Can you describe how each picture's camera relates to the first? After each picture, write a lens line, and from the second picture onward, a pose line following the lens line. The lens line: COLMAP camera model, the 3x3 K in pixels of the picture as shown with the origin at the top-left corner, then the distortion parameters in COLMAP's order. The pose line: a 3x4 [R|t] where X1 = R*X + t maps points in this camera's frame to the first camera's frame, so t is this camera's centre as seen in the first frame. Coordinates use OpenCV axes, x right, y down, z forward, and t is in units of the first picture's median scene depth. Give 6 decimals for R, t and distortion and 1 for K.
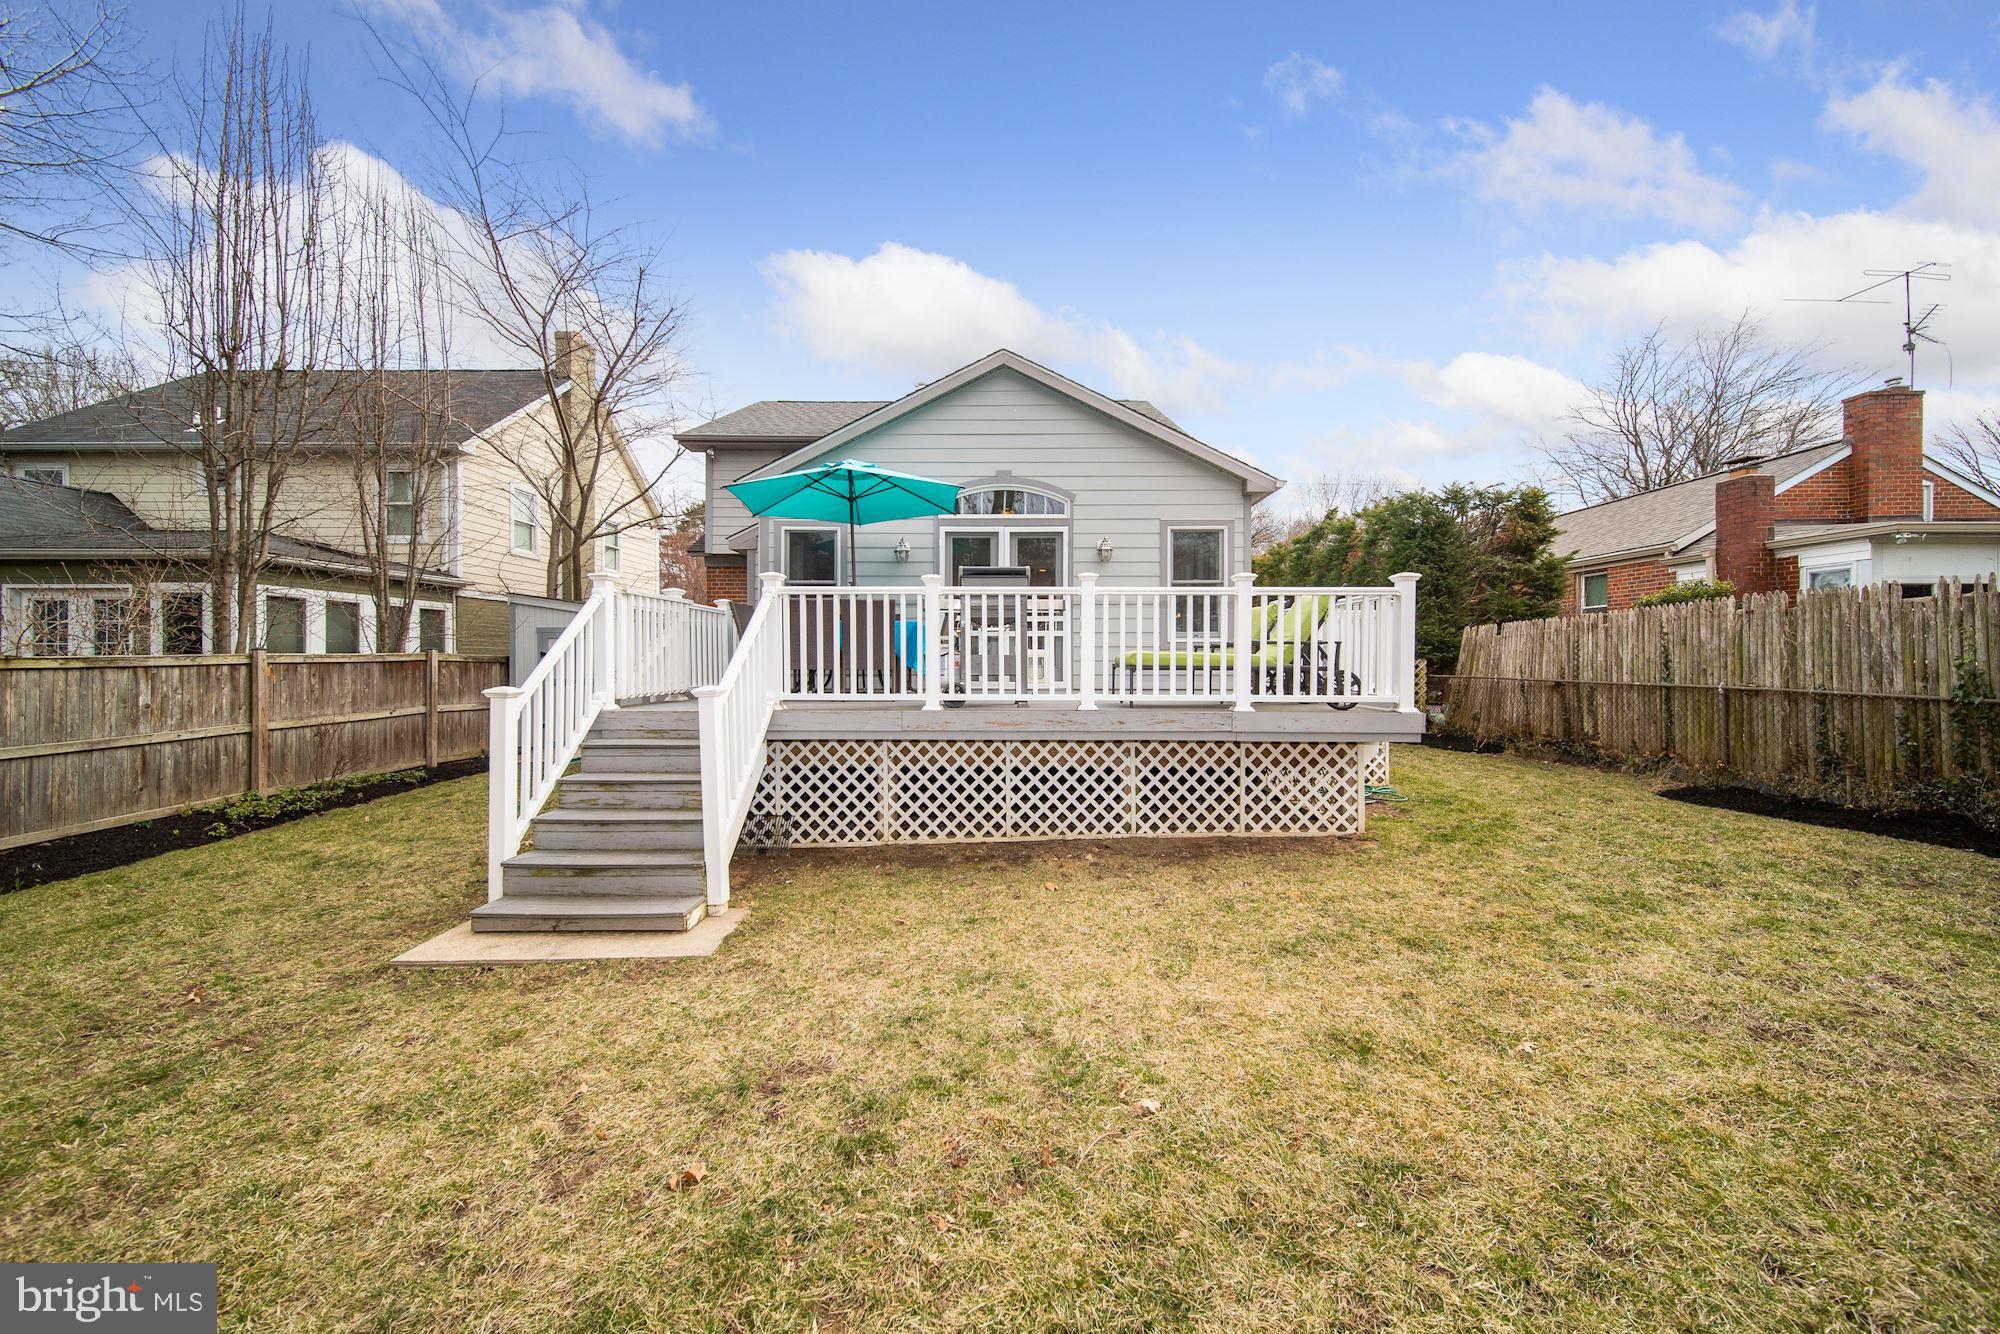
lens RADIAL K [[700.1, 0, 1004.6], [0, 700.1, 656.1], [0, 0, 1]] dist [0.000403, 0.000035]
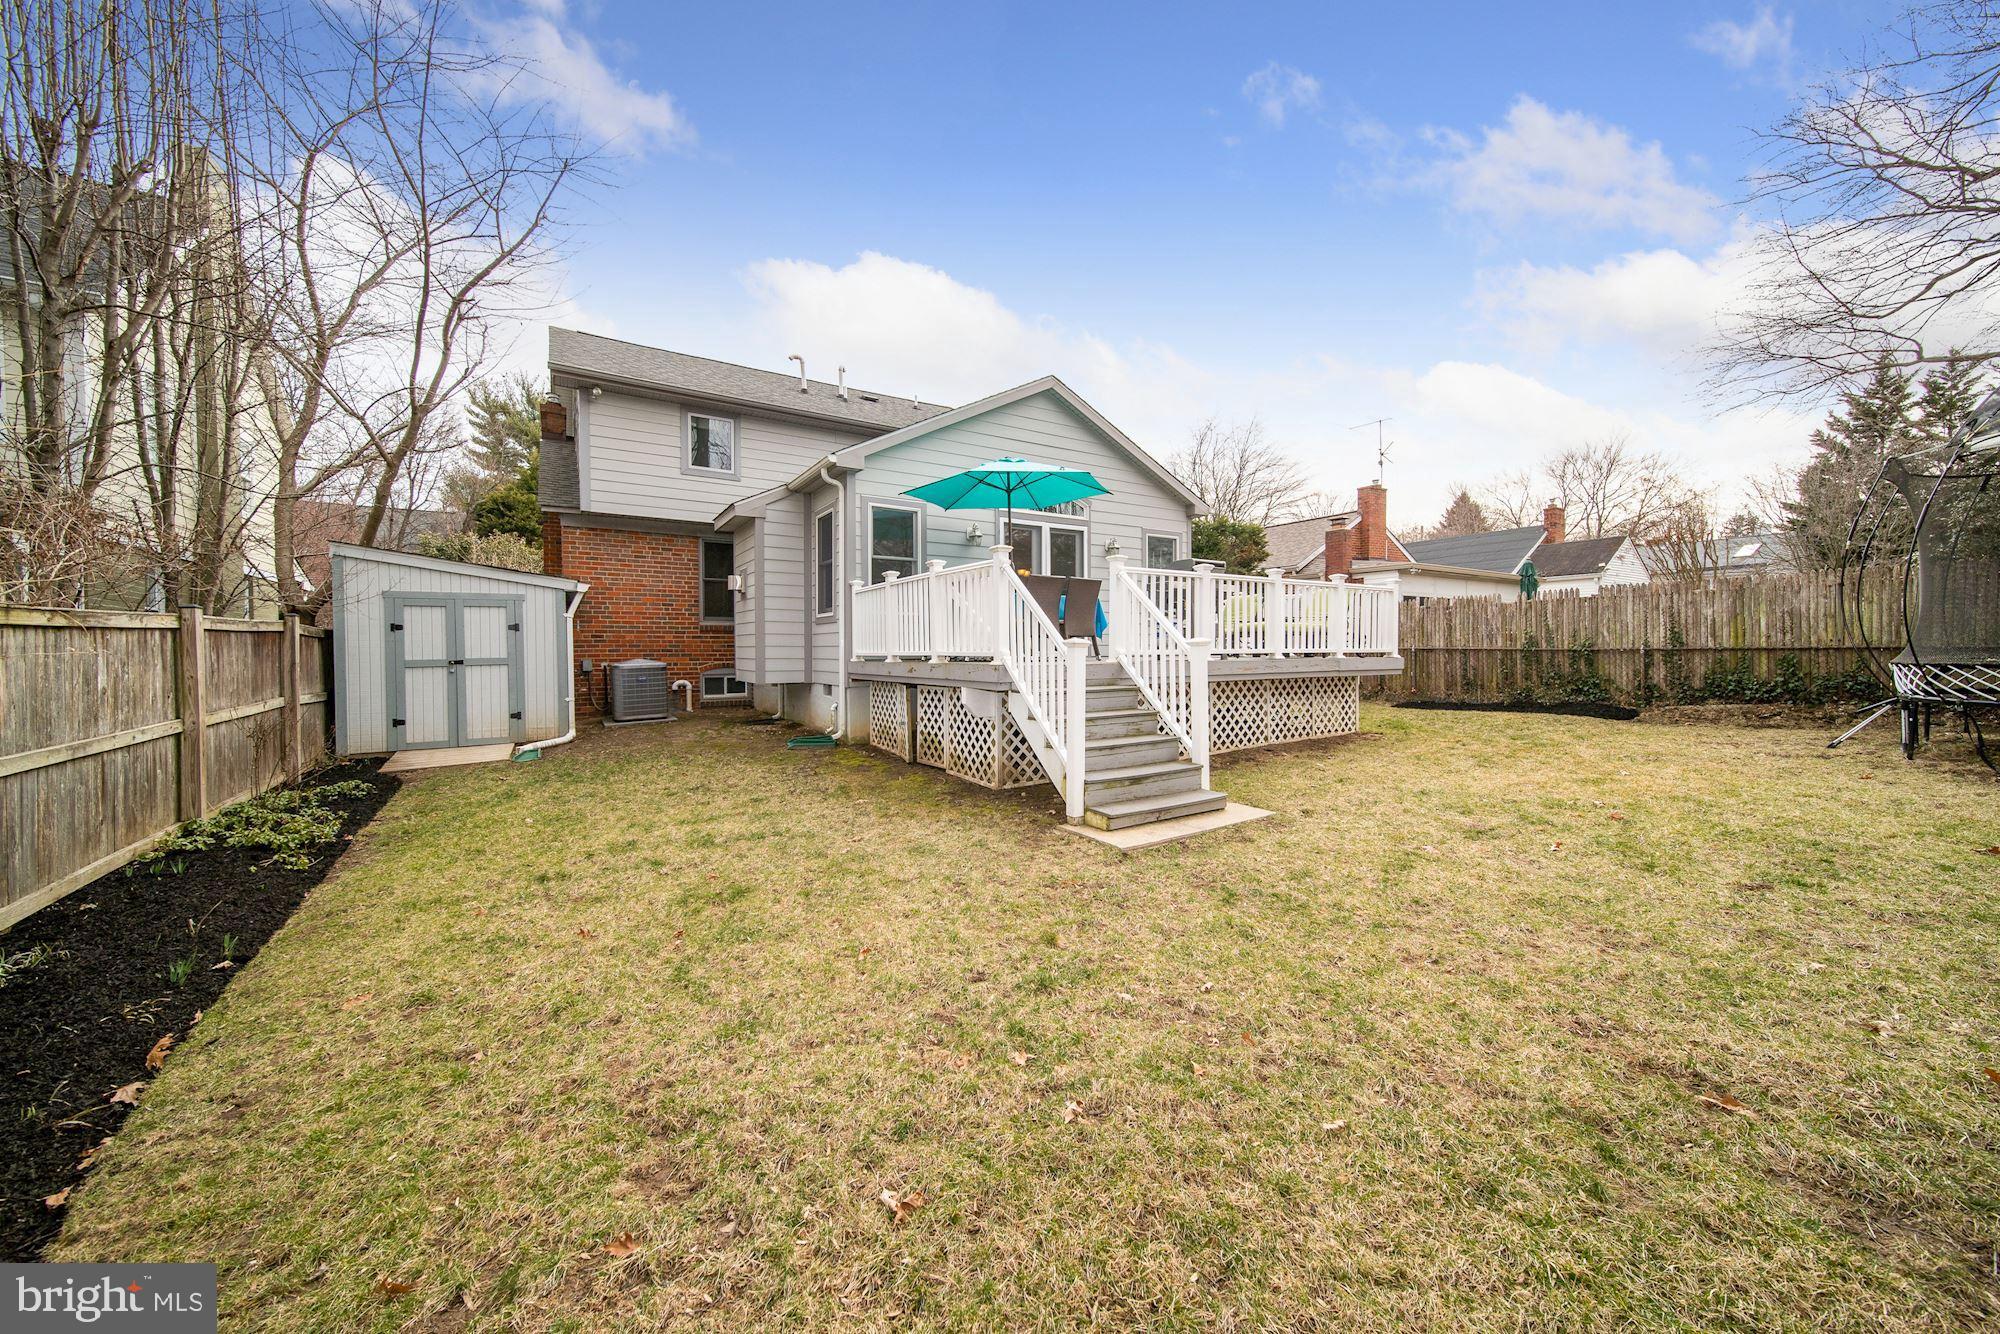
lens RADIAL K [[700.1, 0, 1004.6], [0, 700.1, 656.1], [0, 0, 1]] dist [0.000403, 0.000035]
pose [[0.843234, -0.011772, 0.537418, -0.975481], [0.004955, 0.999888, 0.014128, 0.037775], [-0.537524, -0.009250, 0.843198, 0.027937]]
